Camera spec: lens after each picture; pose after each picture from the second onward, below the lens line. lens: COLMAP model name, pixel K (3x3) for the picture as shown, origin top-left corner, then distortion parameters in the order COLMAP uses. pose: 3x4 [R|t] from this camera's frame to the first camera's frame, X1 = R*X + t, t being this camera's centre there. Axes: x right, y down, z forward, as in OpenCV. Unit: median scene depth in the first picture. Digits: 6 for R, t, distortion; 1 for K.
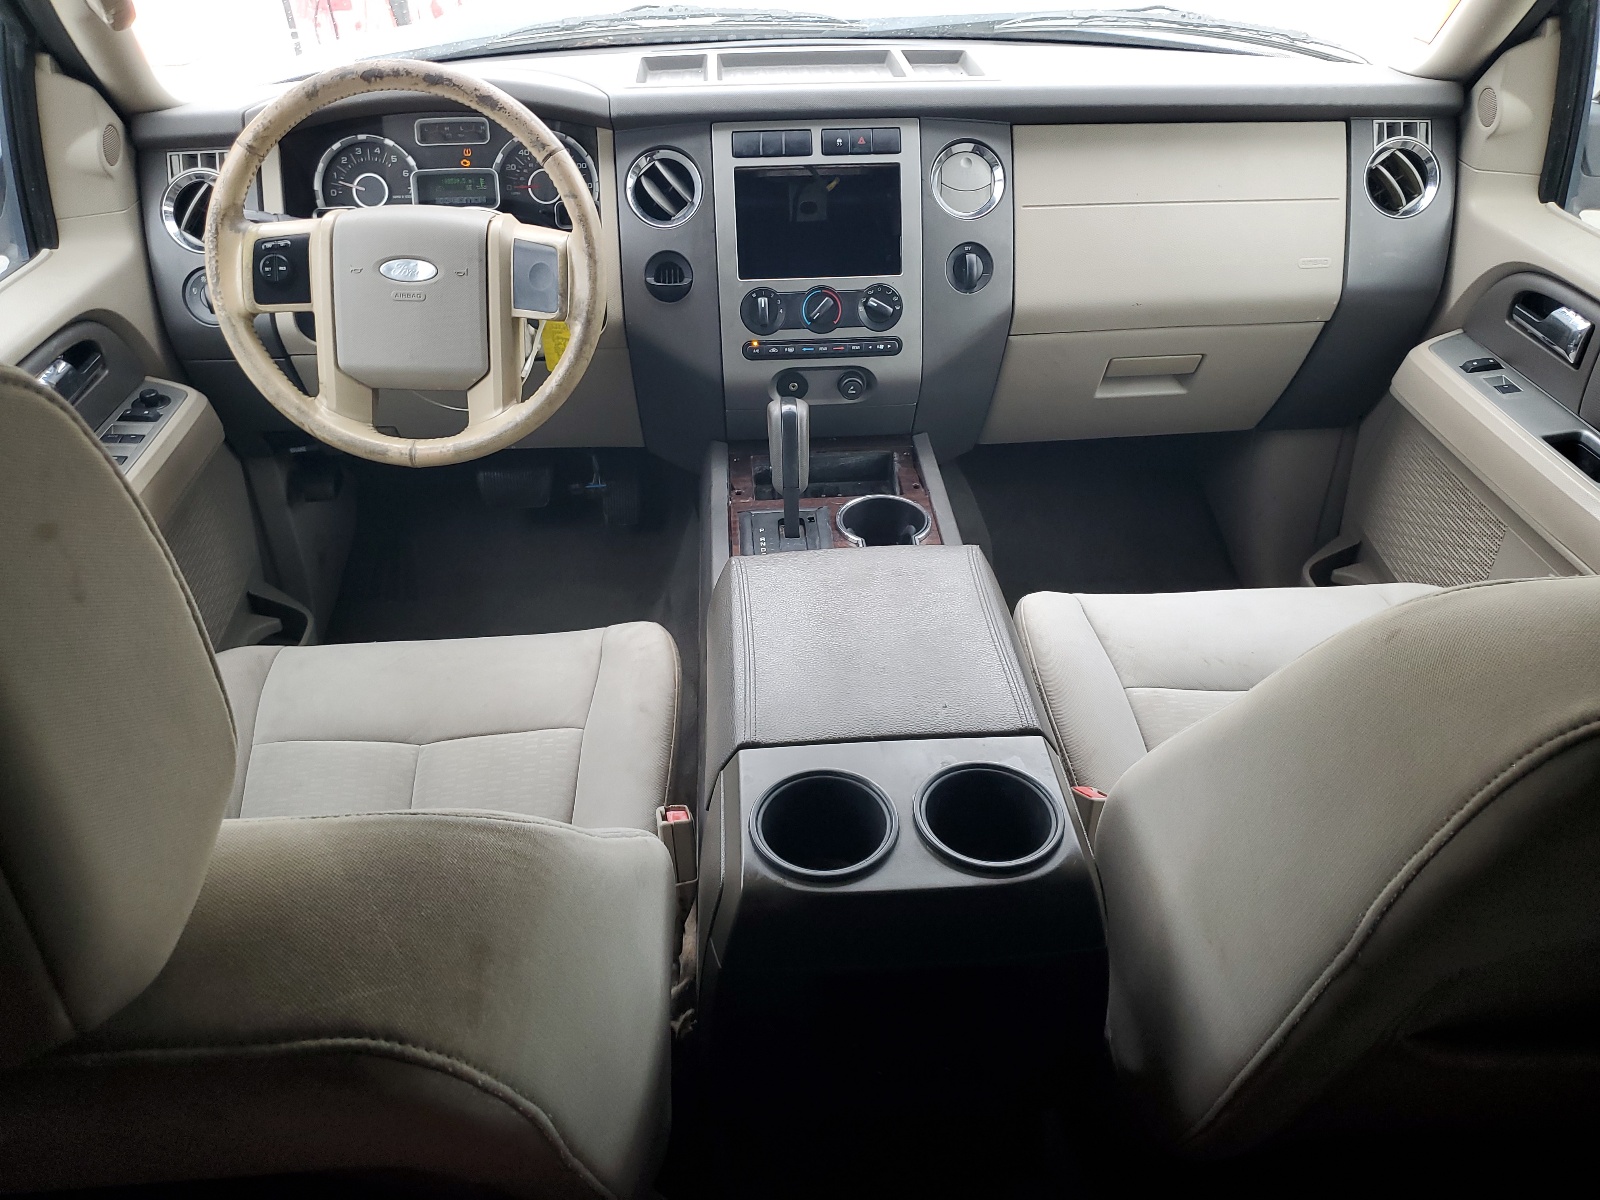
lens RADIAL K [[1227.7, 0, 804.3], [0, 1227.7, 594.5], [0, 0, 1]] dist [-0.014970, -0.002821]
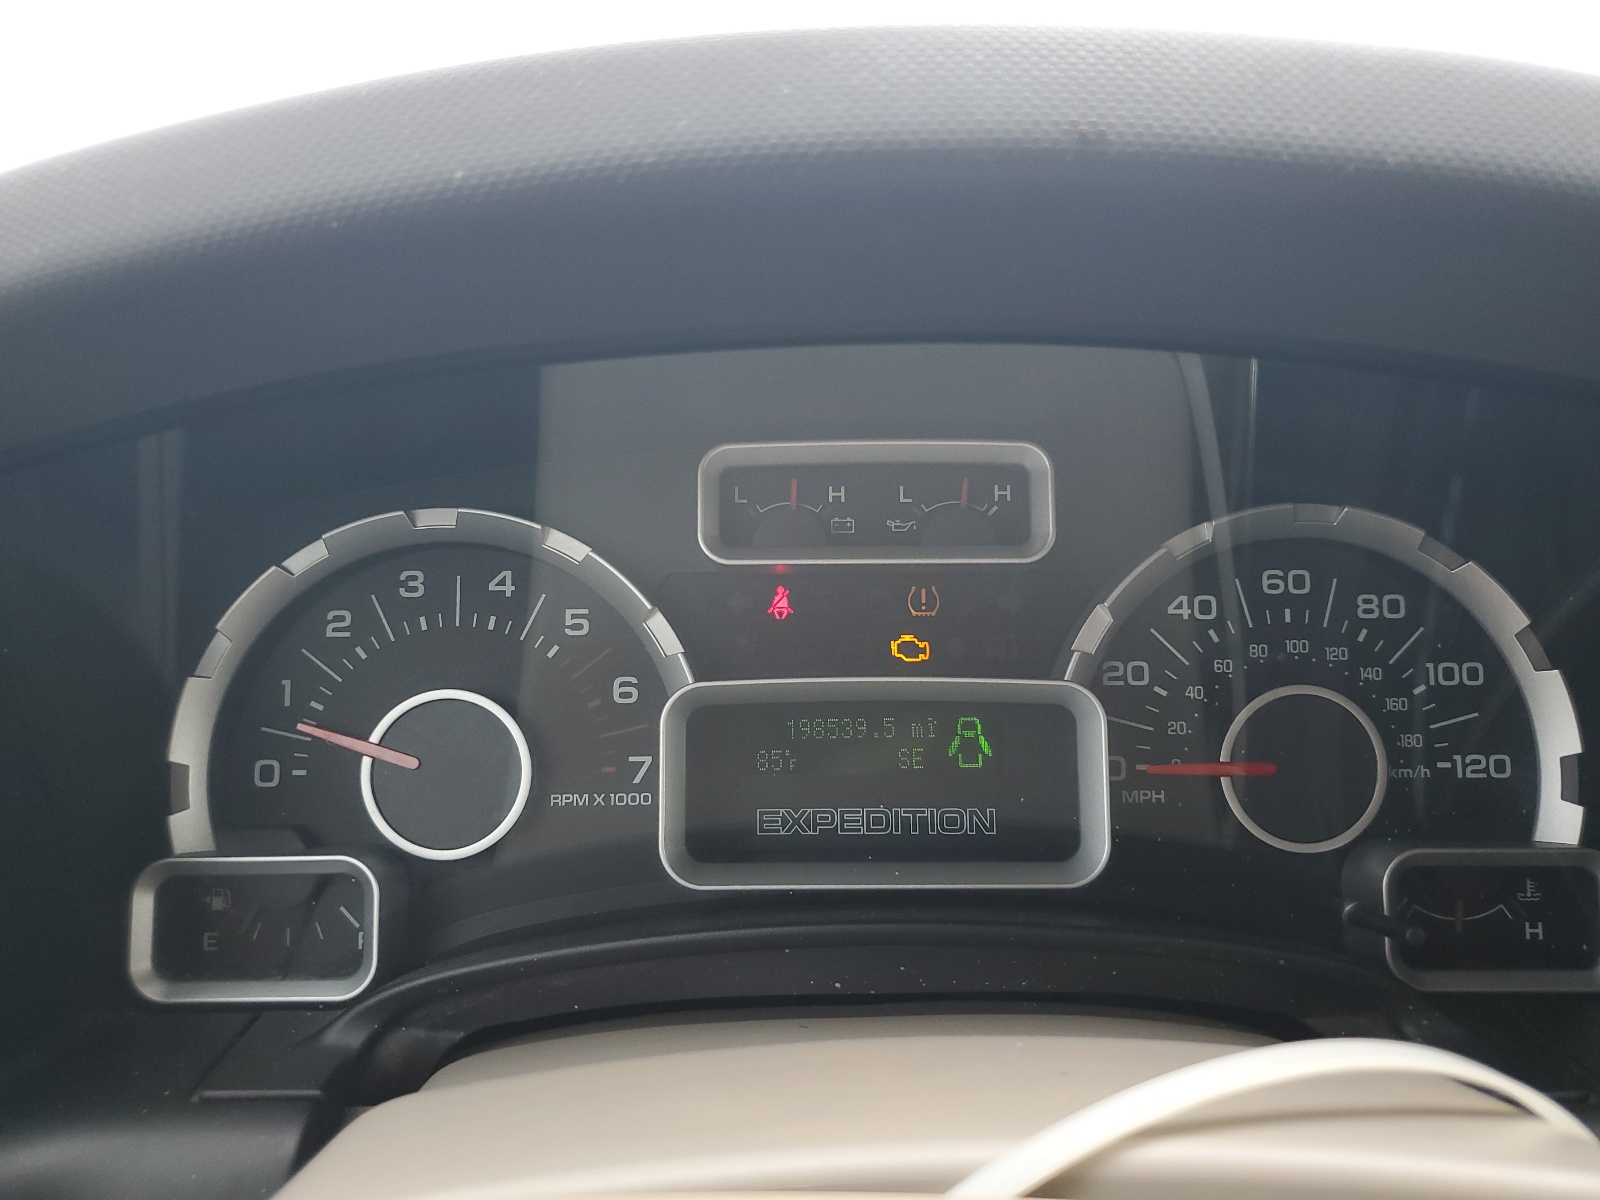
lens RADIAL K [[1227.7, 0, 796.0], [0, 1227.7, 598.6], [0, 0, 1]] dist [-0.014970, -0.002821]
pose [[0.998730, 0.016812, -0.047501, -0.289173], [-0.031461, 0.944421, -0.327230, -0.293708], [0.039360, 0.328309, 0.943750, 0.805206]]
